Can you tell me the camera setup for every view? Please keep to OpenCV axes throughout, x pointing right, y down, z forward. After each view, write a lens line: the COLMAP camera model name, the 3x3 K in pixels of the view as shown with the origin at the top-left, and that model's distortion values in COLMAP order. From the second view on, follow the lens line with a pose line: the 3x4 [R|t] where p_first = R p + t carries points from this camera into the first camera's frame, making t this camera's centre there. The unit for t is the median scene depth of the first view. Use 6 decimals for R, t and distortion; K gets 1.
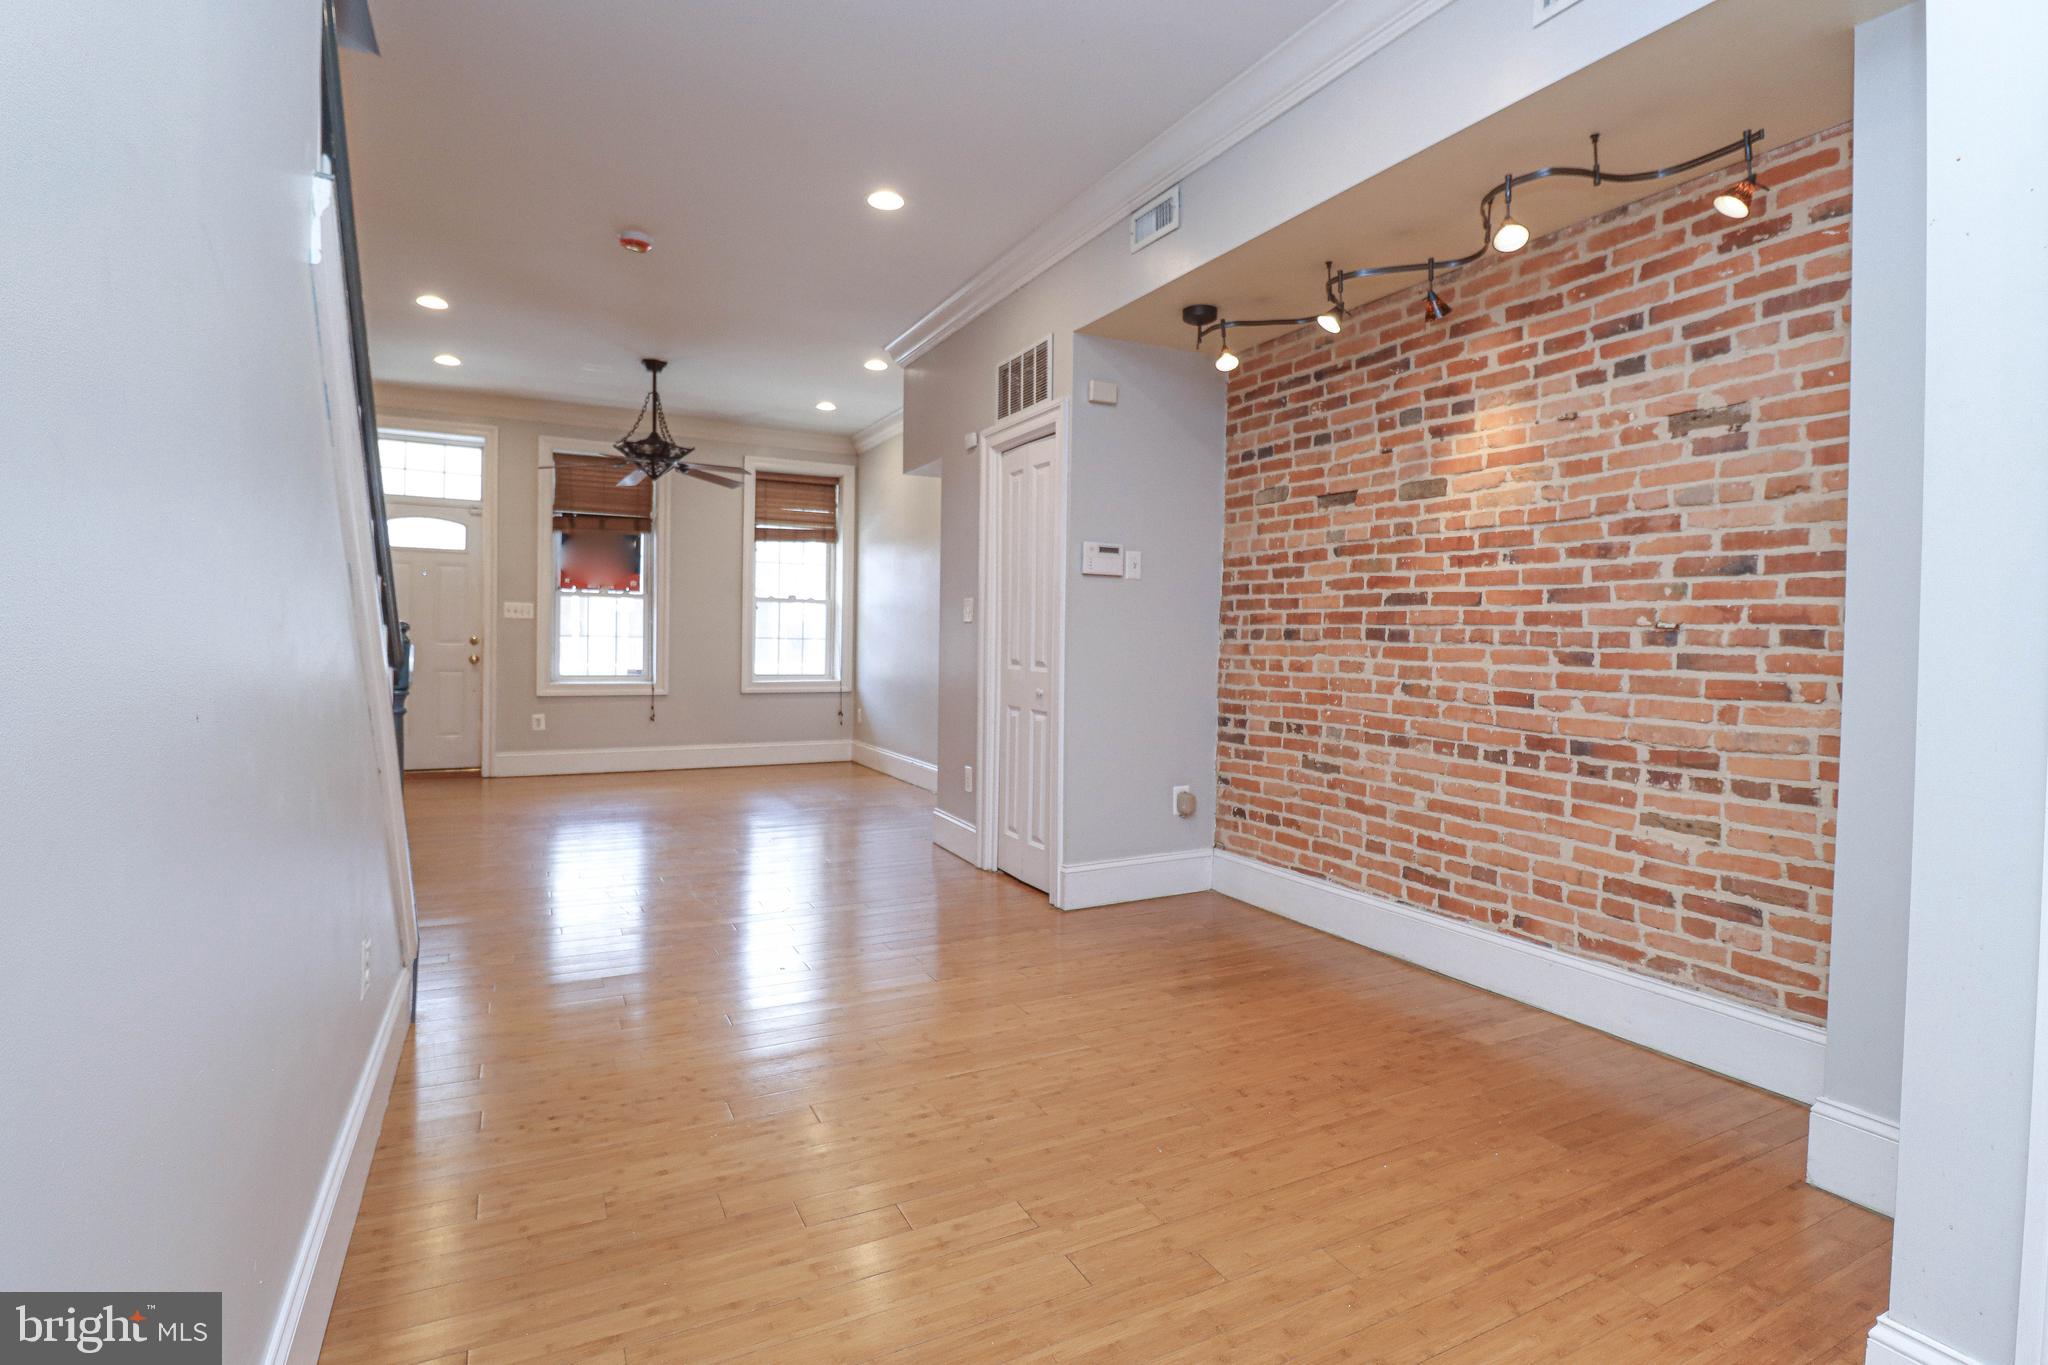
lens RADIAL K [[952.8, 0, 1021.0], [0, 952.8, 646.7], [0, 0, 1]] dist [-0.001992, -0.013685]
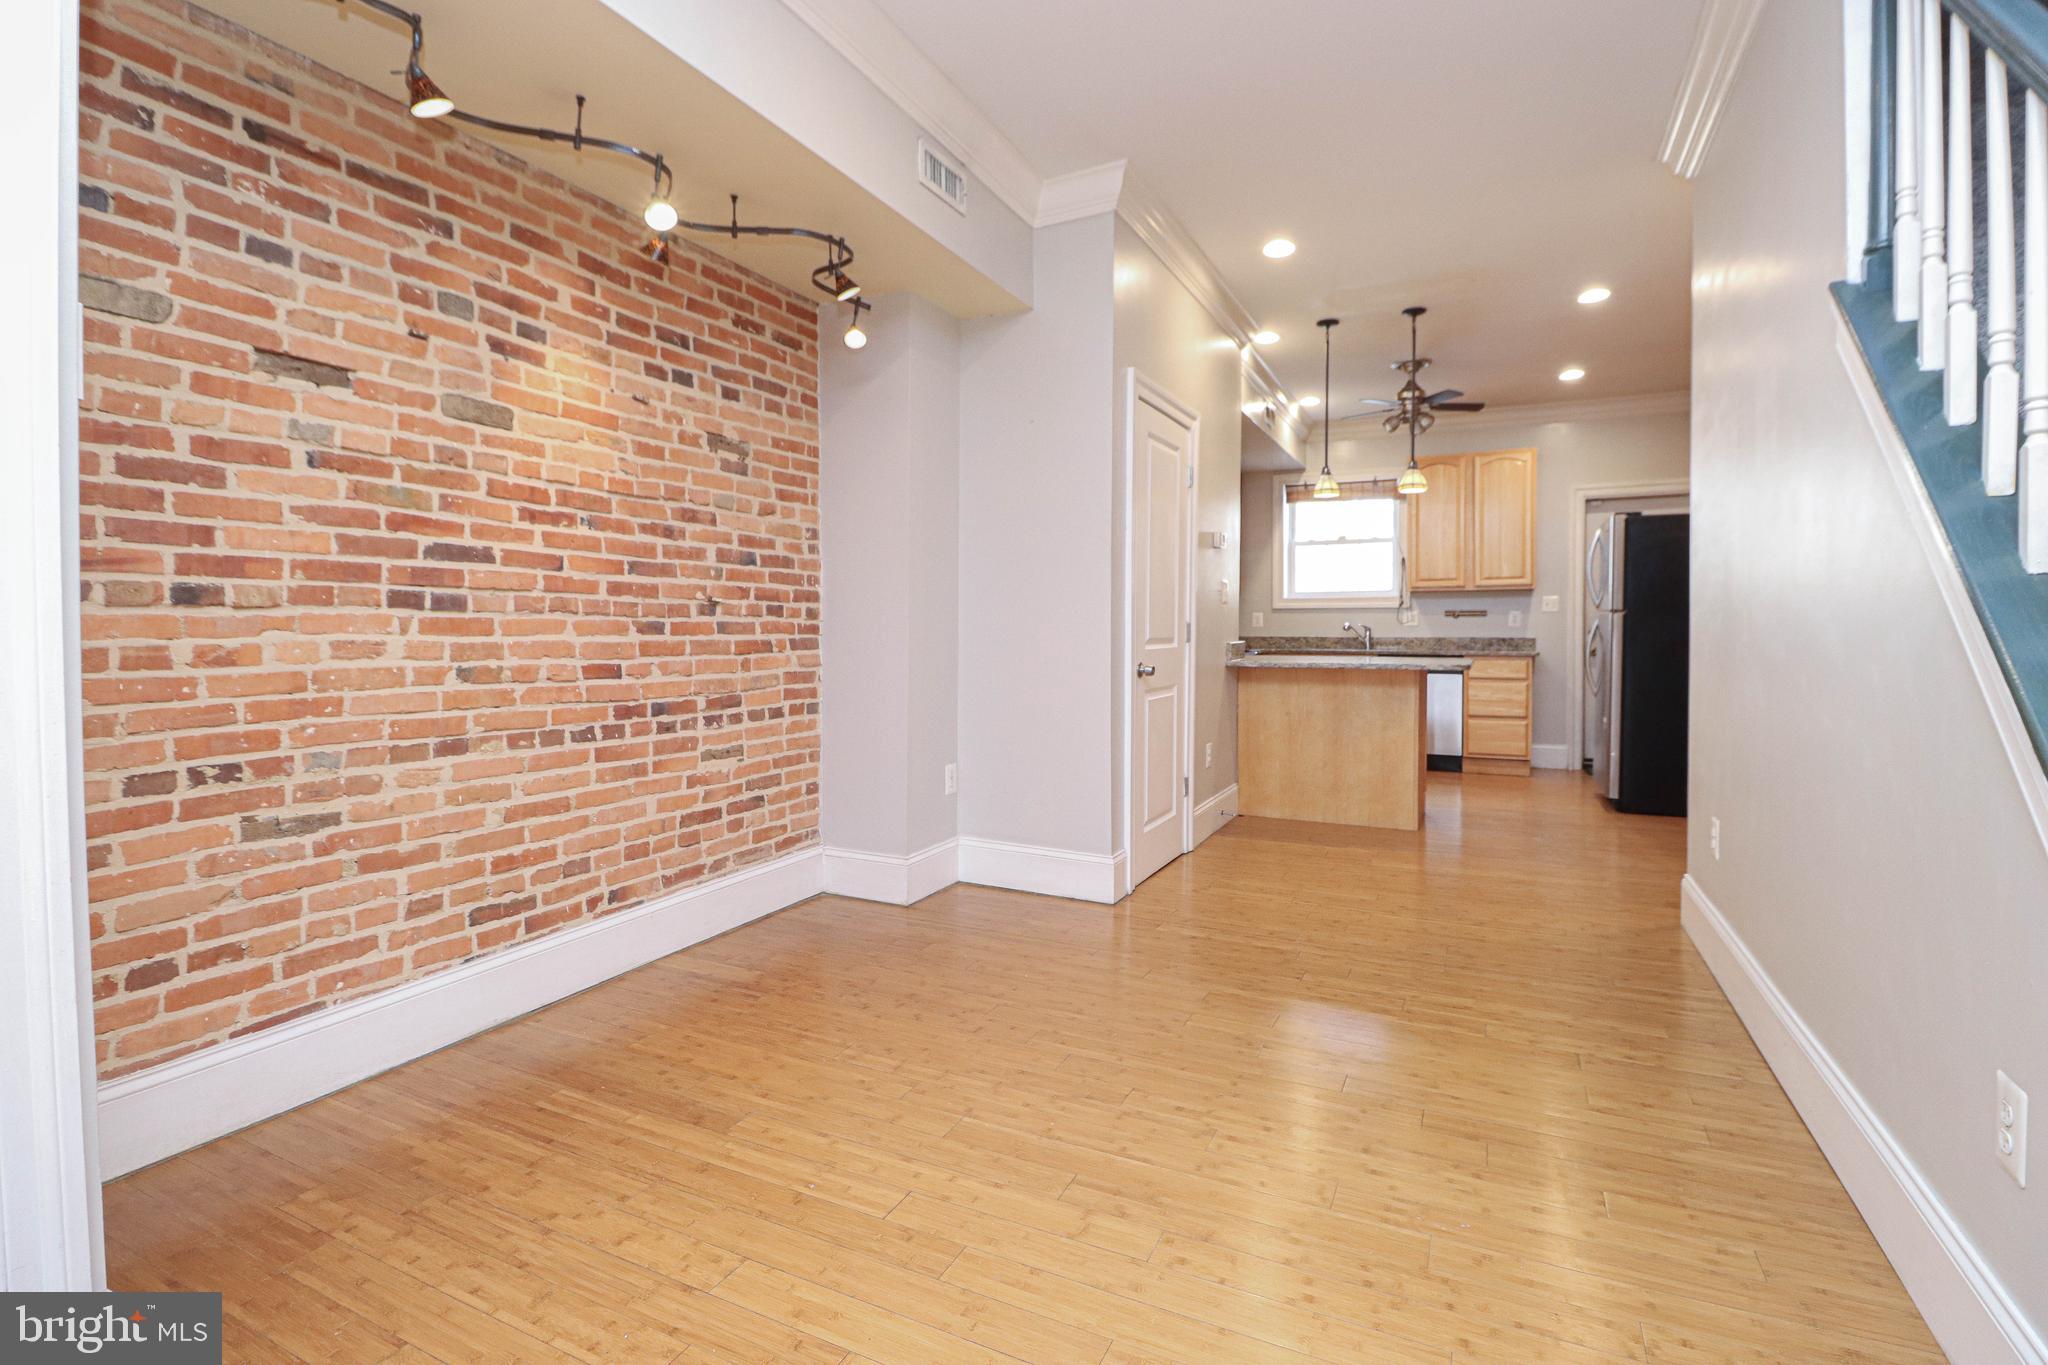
lens RADIAL K [[952.8, 0, 1021.0], [0, 952.8, 646.7], [0, 0, 1]] dist [-0.001992, -0.013685]
pose [[-0.592231, -0.030286, 0.805199, -0.473418], [-0.001393, 0.999330, 0.036563, -0.005427], [-0.805767, 0.020533, -0.591877, 1.144066]]
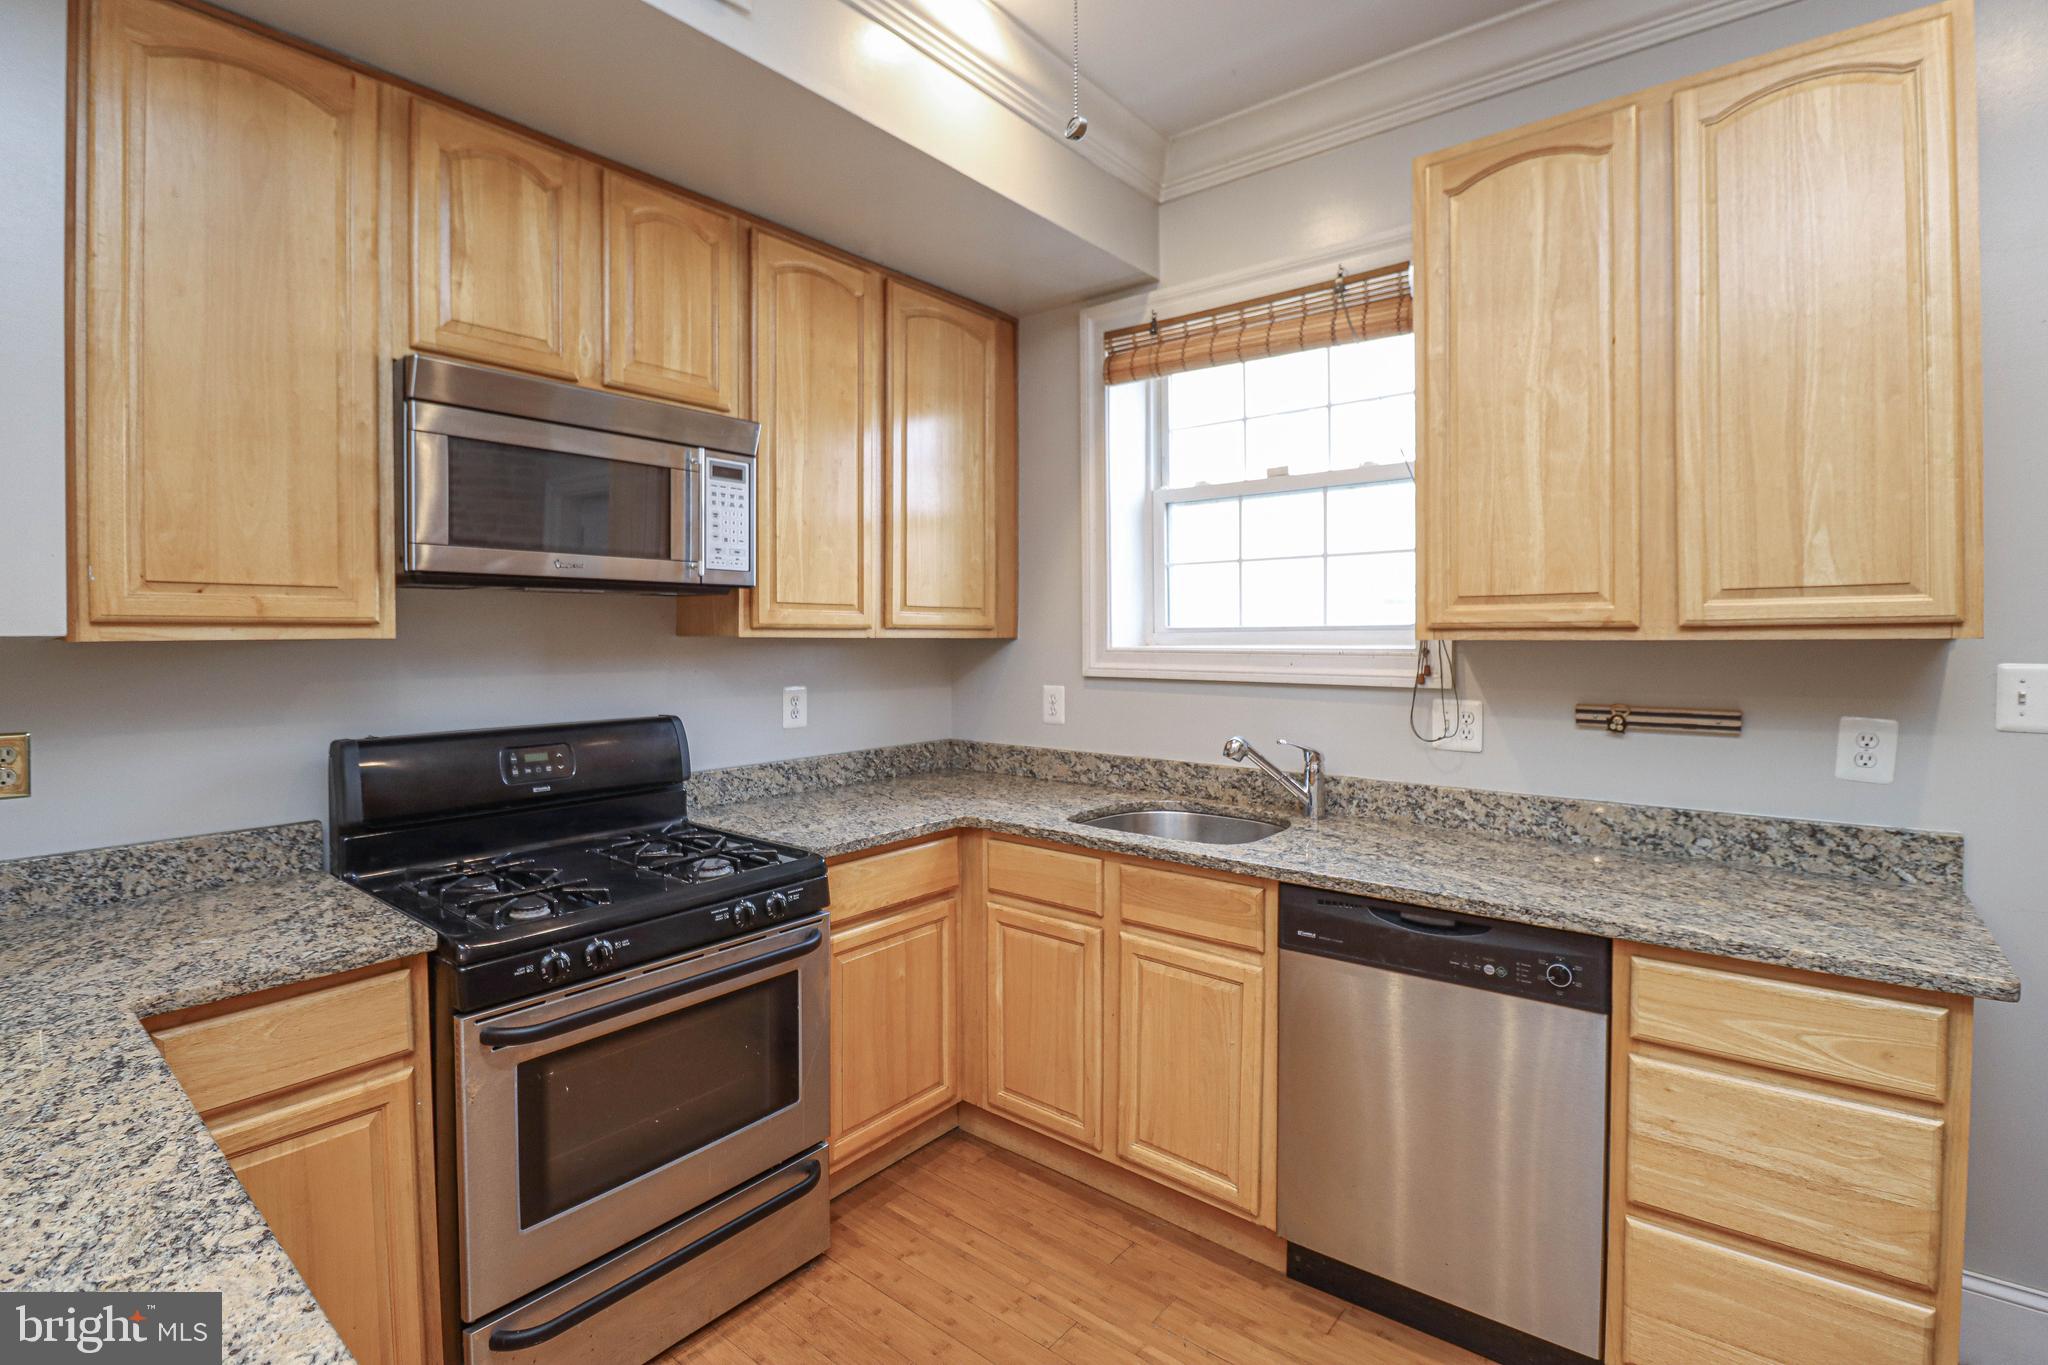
lens RADIAL K [[952.8, 0, 1021.0], [0, 952.8, 646.7], [0, 0, 1]] dist [-0.001992, -0.013685]
pose [[-0.393553, -0.028701, 0.918854, 0.296128], [0.004595, 0.999439, 0.033186, -0.069894], [-0.919290, 0.017283, -0.393200, -0.376479]]
